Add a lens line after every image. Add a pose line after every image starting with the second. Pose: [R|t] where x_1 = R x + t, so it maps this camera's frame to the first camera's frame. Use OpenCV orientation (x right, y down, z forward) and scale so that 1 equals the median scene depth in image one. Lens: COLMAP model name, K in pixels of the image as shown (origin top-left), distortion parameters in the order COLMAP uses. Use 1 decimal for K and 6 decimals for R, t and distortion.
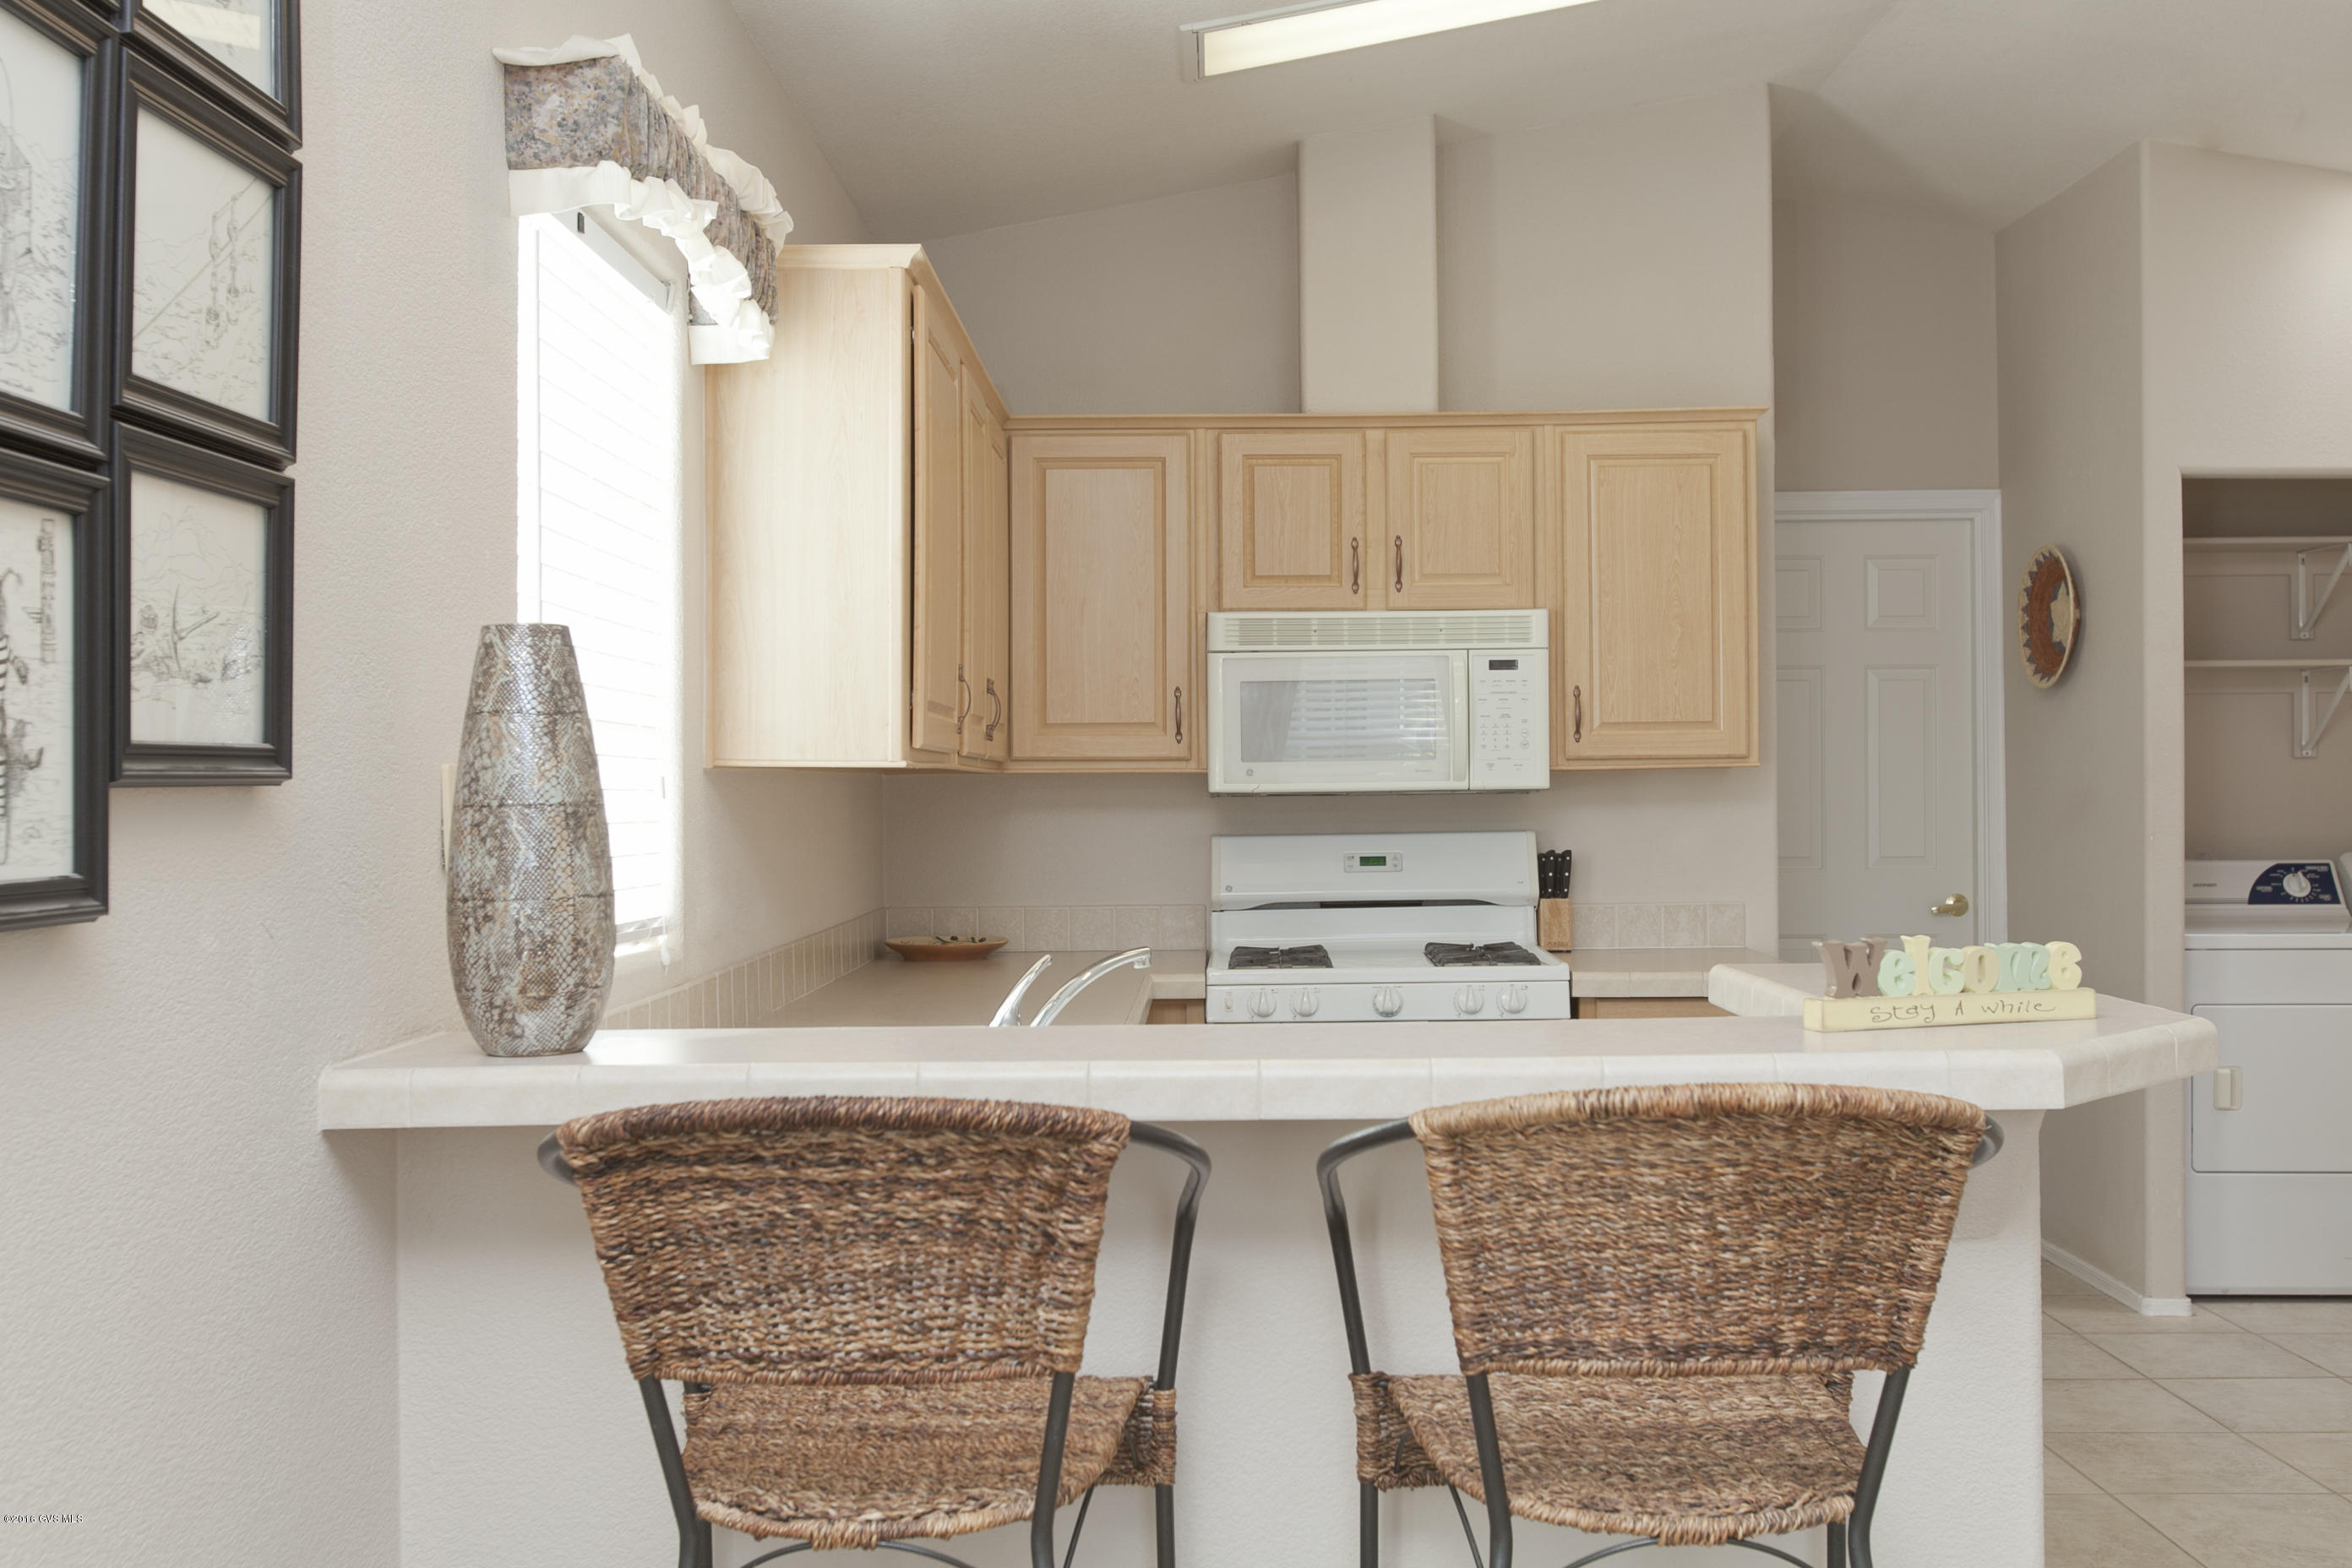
lens RADIAL K [[2229.9, 0, 1176.0], [0, 2229.9, 784.0], [0, 0, 1]] dist [0.004411, 0.000707]
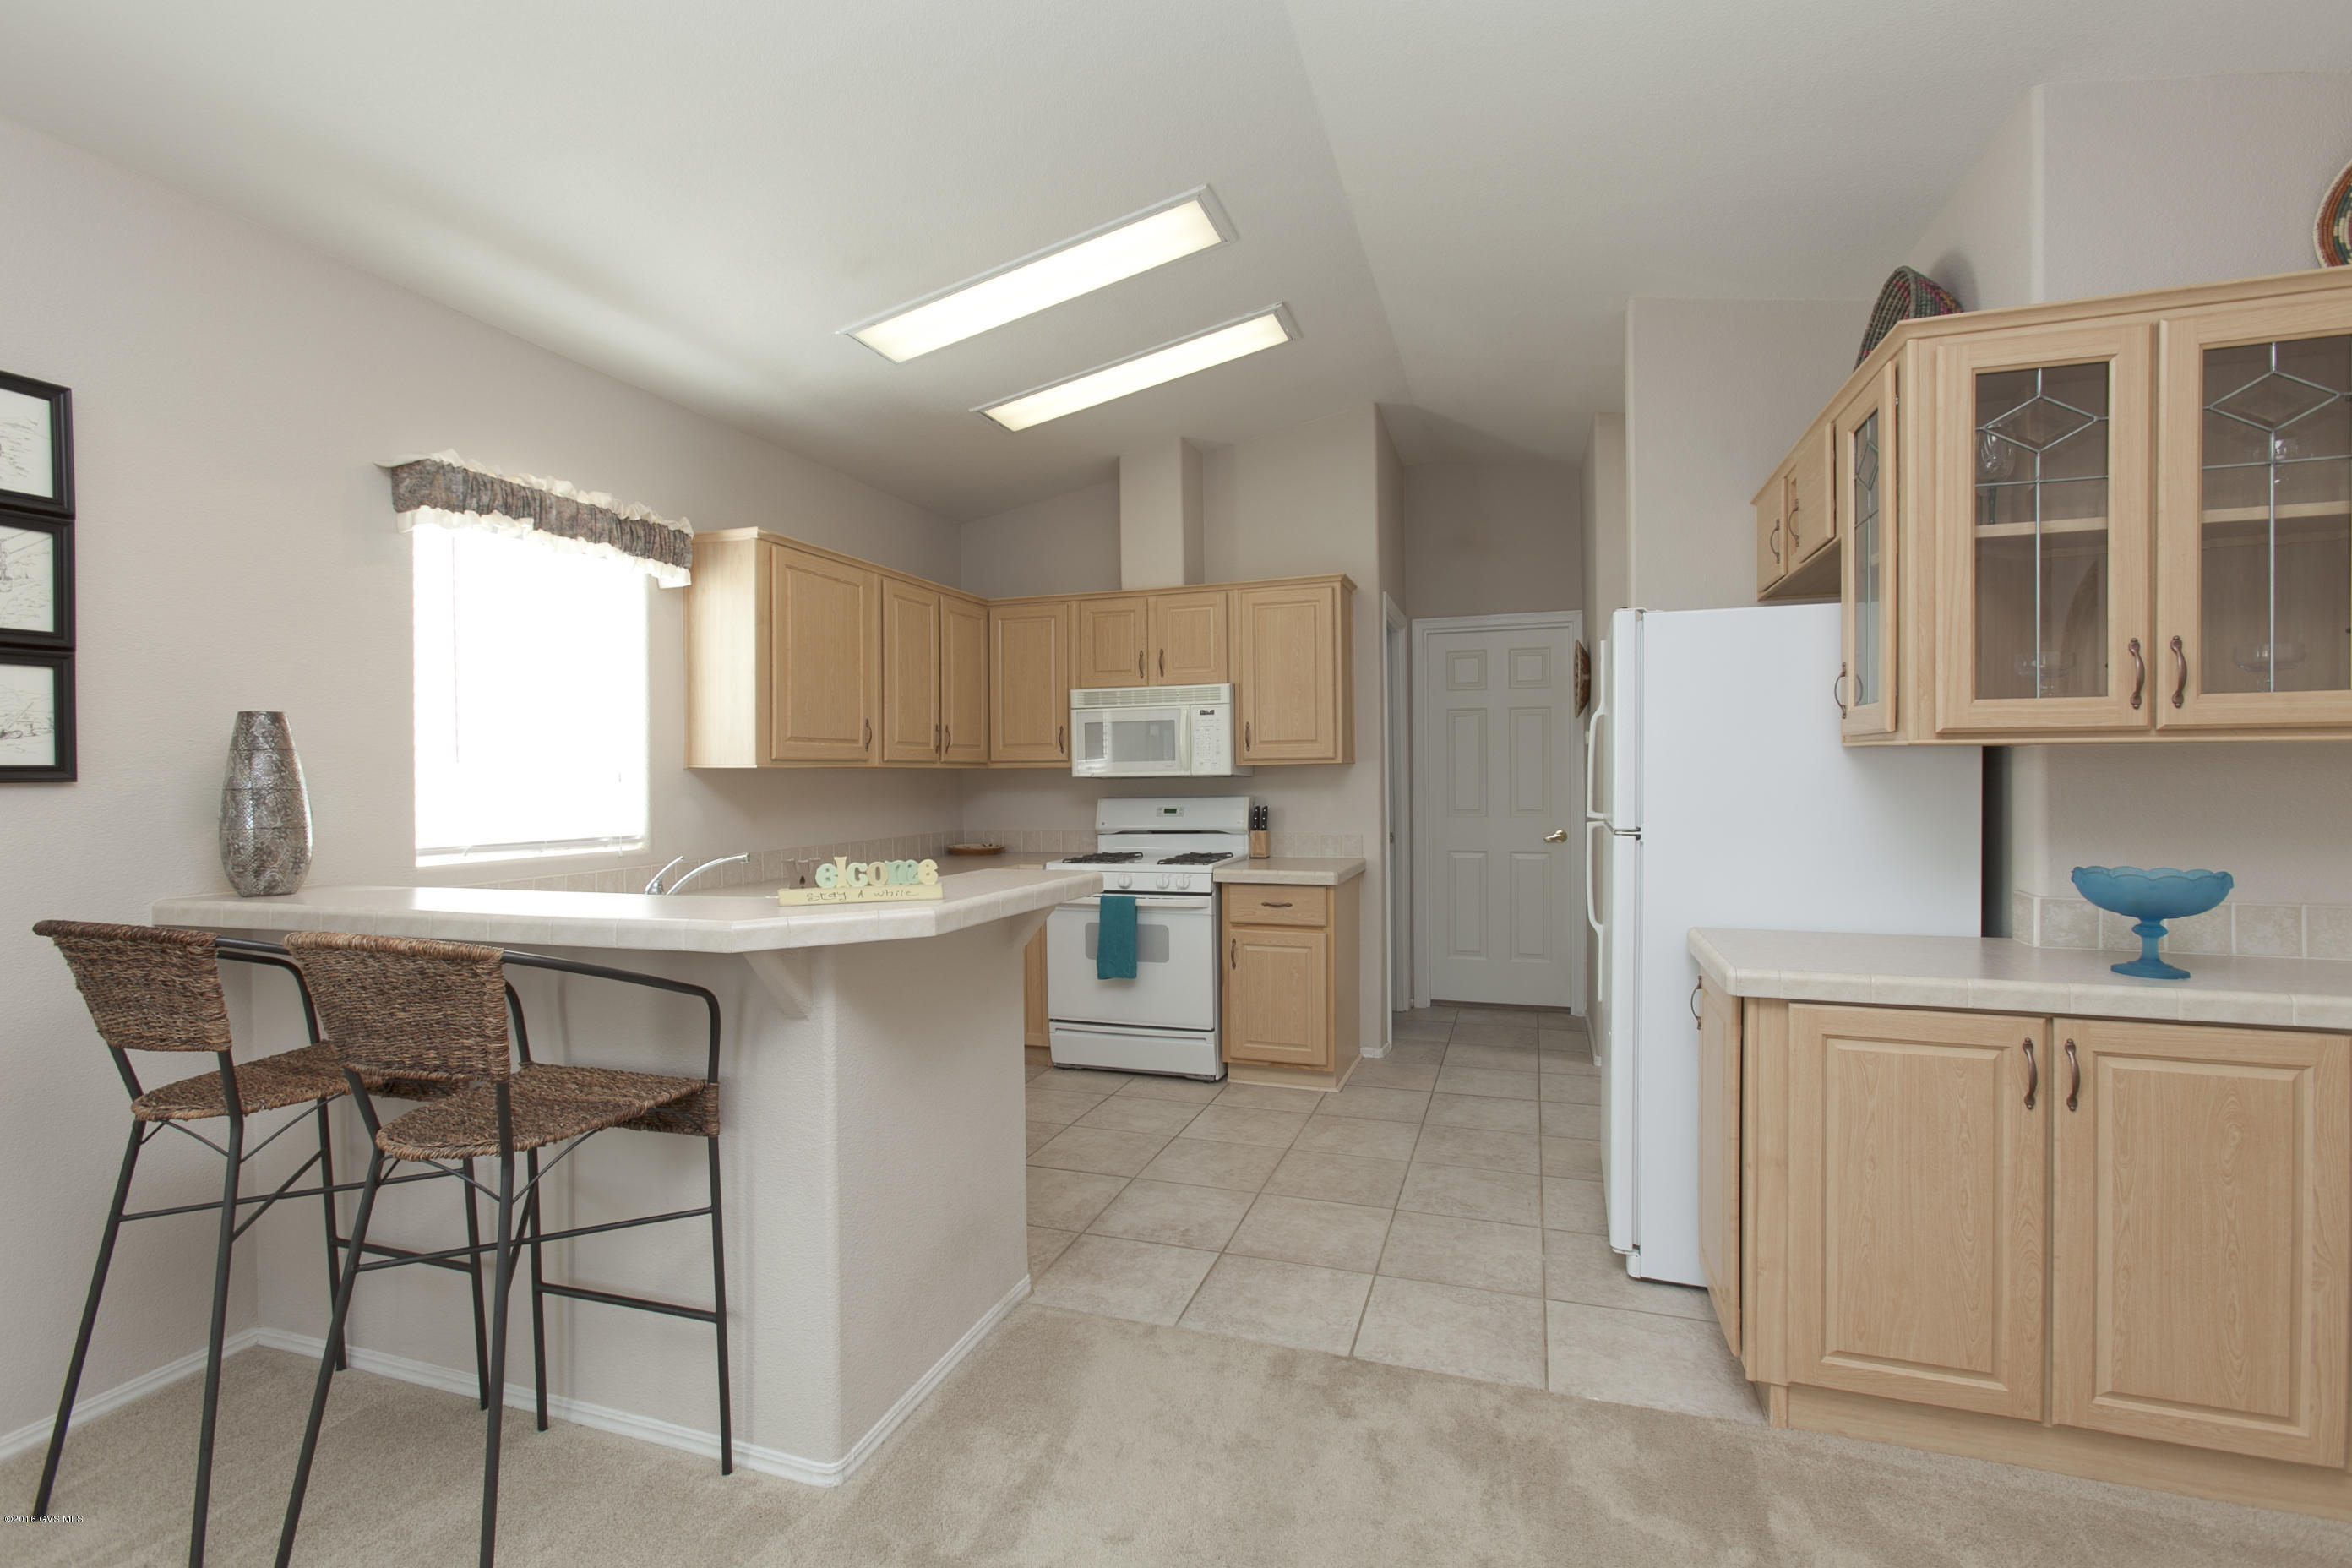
lens RADIAL K [[1051.2, 0, 1176.0], [0, 1051.2, 784.0], [0, 0, 1]] dist [-0.022406, 0.015424]
pose [[0.954536, -0.000115, -0.298095, 0.394708], [0.004305, 0.999901, 0.013401, -0.002496], [0.298064, -0.014075, 0.954442, 0.102387]]
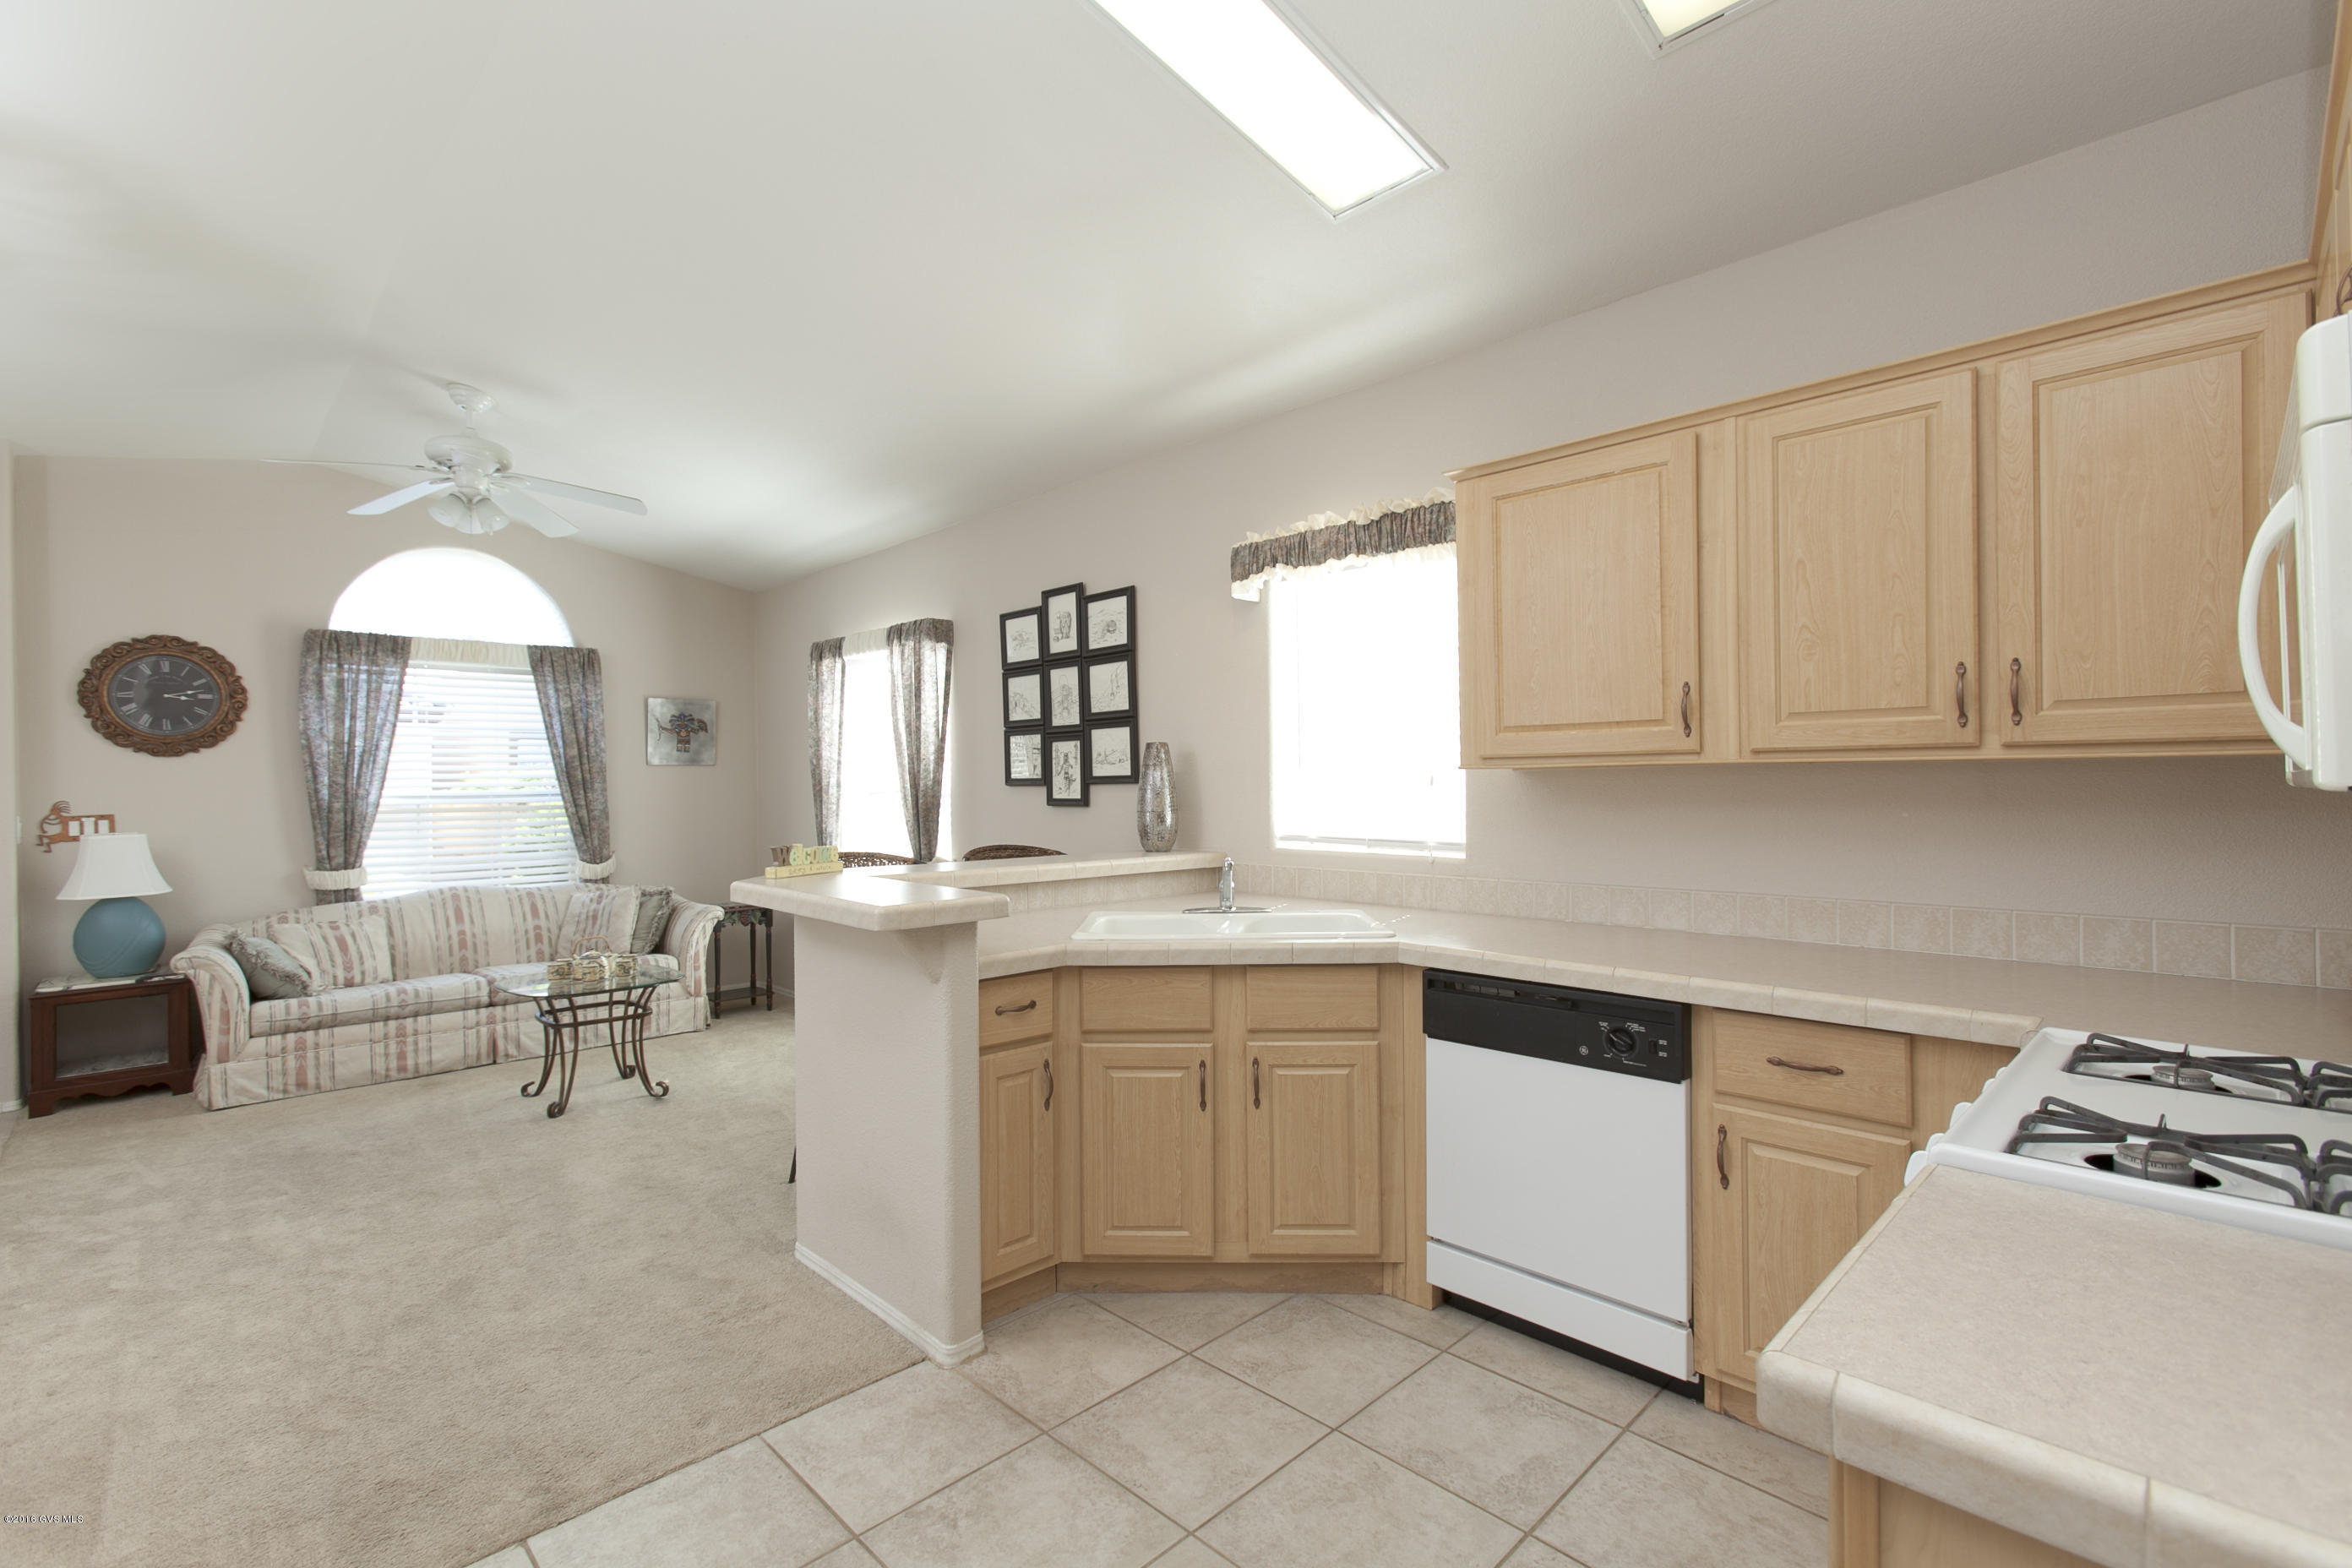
lens RADIAL K [[1065.1, 0, 1176.8], [0, 1065.1, 781.0], [0, 0, 1]] dist [-0.000137, 0.005147]
pose [[-0.696477, 0.017386, -0.717368, 0.433991], [0.020094, 0.999787, 0.004722, -0.004760], [0.717297, -0.011126, -0.696678, 0.982059]]
